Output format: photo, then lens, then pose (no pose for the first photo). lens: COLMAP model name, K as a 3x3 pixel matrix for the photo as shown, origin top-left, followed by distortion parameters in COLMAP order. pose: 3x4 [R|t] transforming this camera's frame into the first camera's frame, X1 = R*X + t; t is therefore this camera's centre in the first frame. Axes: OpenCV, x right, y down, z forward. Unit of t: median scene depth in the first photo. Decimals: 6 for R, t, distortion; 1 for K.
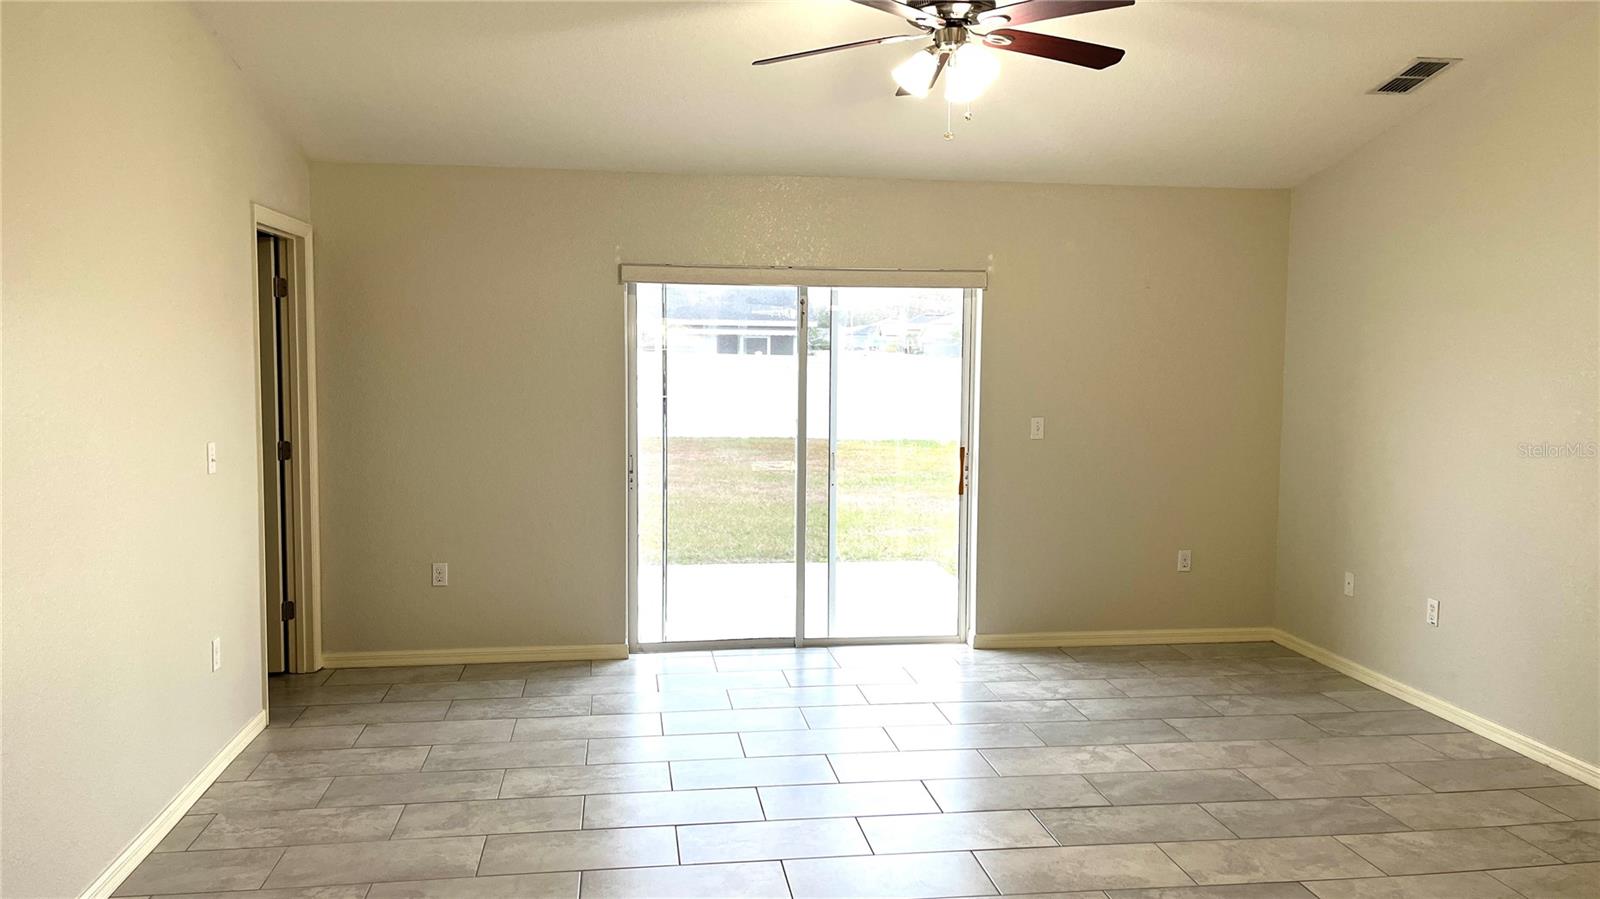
lens RADIAL K [[1209.5, 0, 783.1], [0, 1209.5, 441.5], [0, 0, 1]] dist [0.063176, -0.033796]
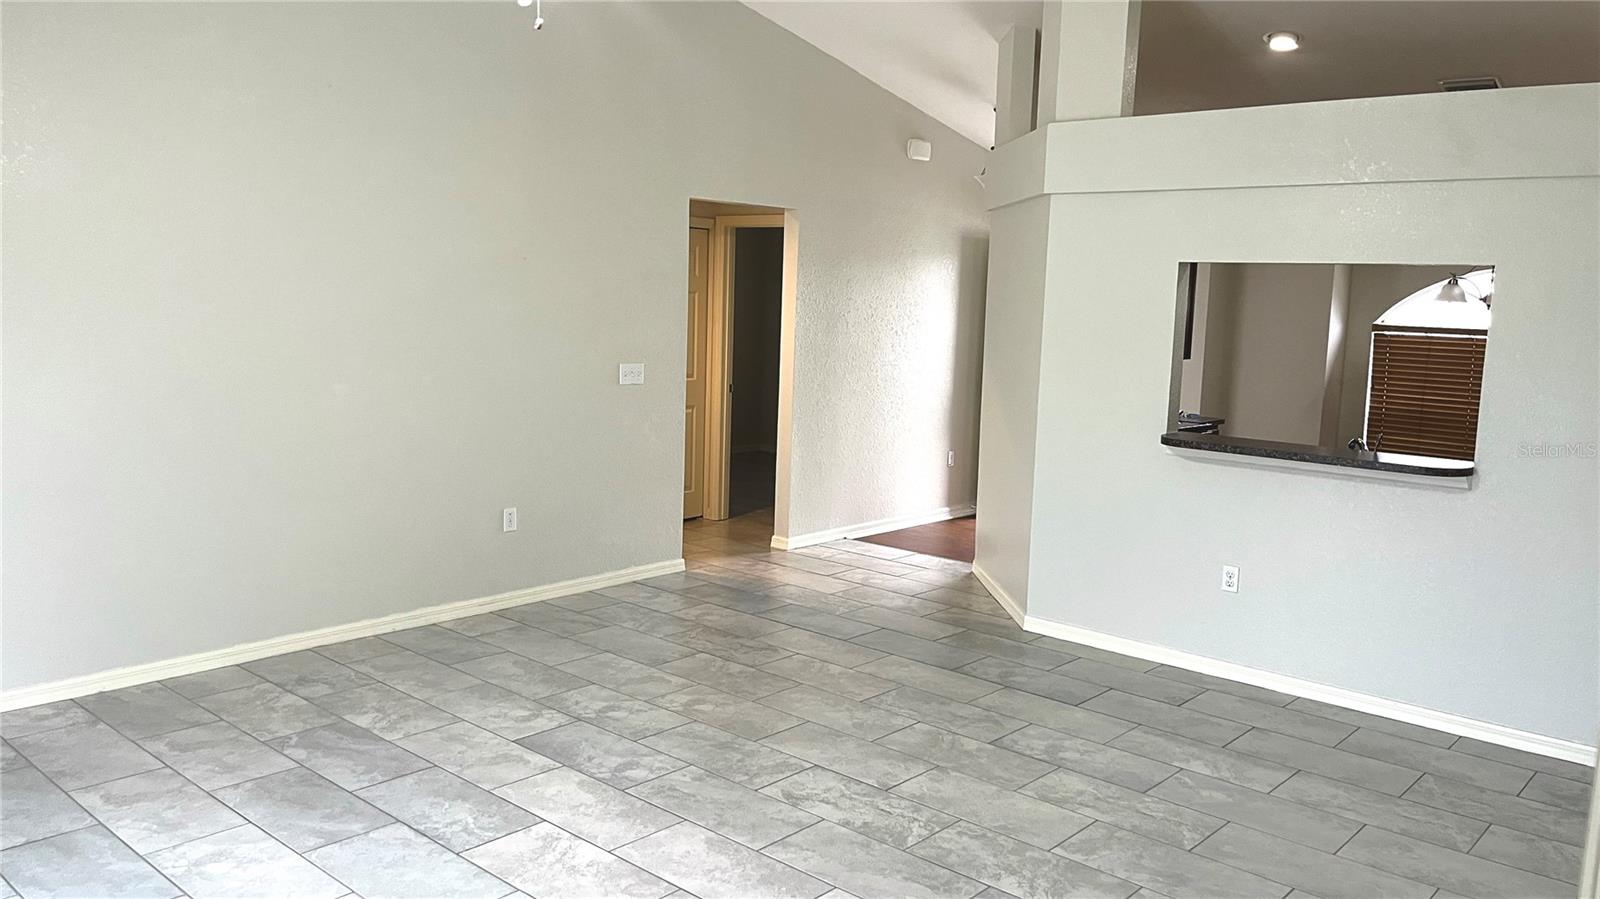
lens RADIAL K [[1209.5, 0, 787.7], [0, 1209.5, 448.7], [0, 0, 1]] dist [0.063176, -0.033796]
pose [[-0.639586, -0.126399, 0.758257, -0.443485], [0.025521, 0.982354, 0.185282, -0.097773], [-0.768296, 0.137856, -0.625074, 1.073082]]
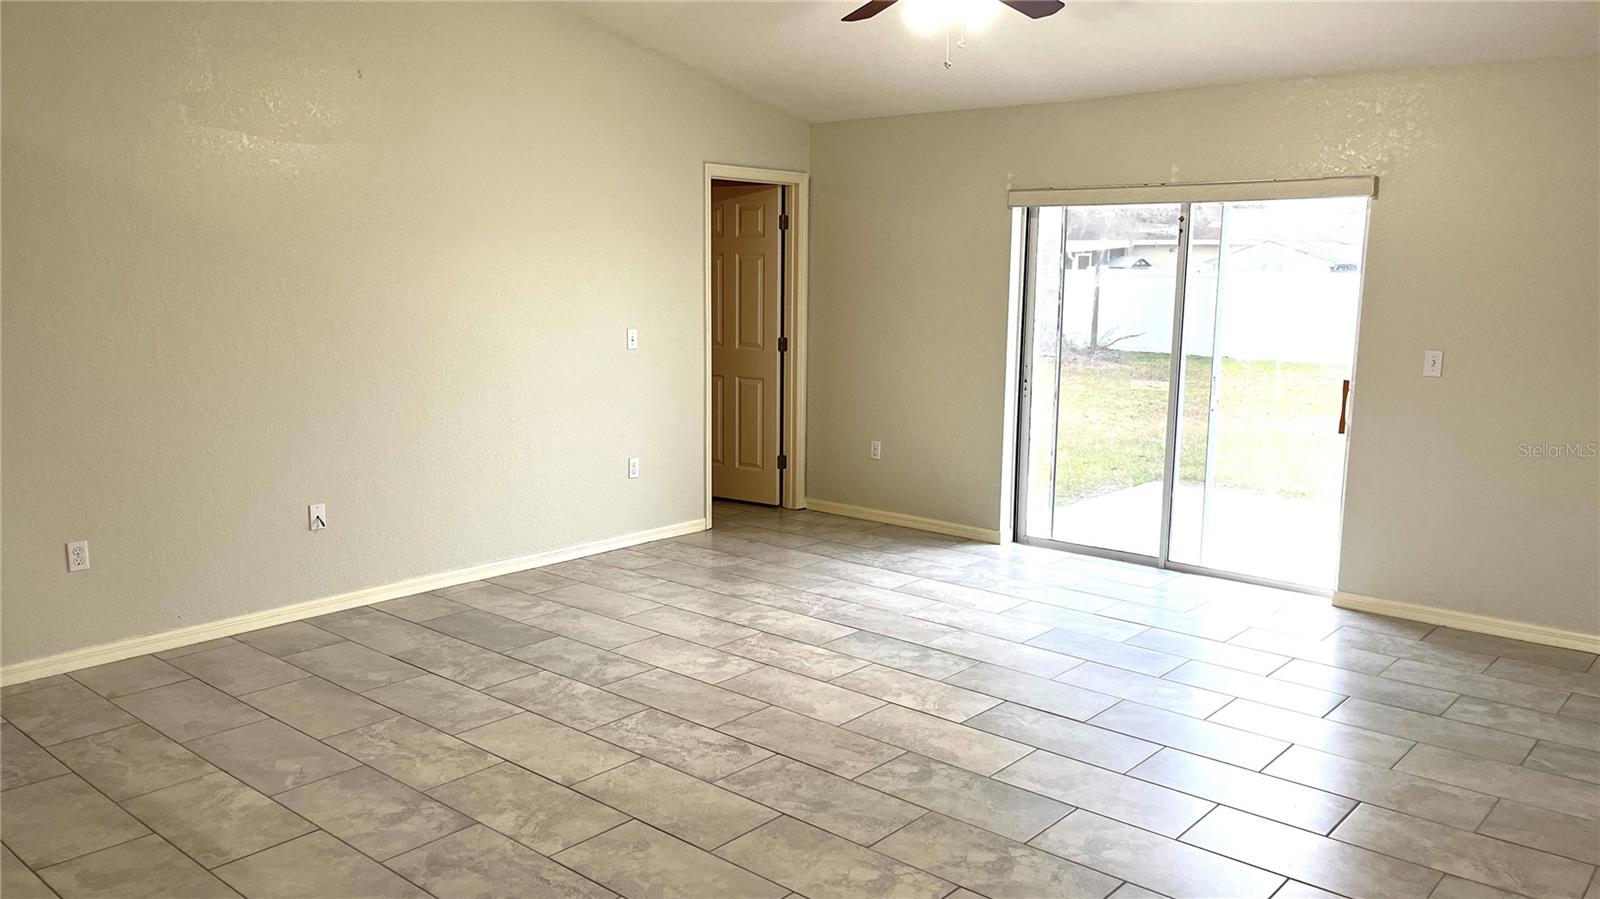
lens RADIAL K [[1209.5, 0, 796.3], [0, 1209.5, 457.9], [0, 0, 1]] dist [0.063176, -0.033796]
pose [[0.656189, 0.118712, -0.745201, 0.694212], [-0.065240, 0.992775, 0.100704, -0.003128], [0.751771, -0.017464, 0.659193, 0.135357]]
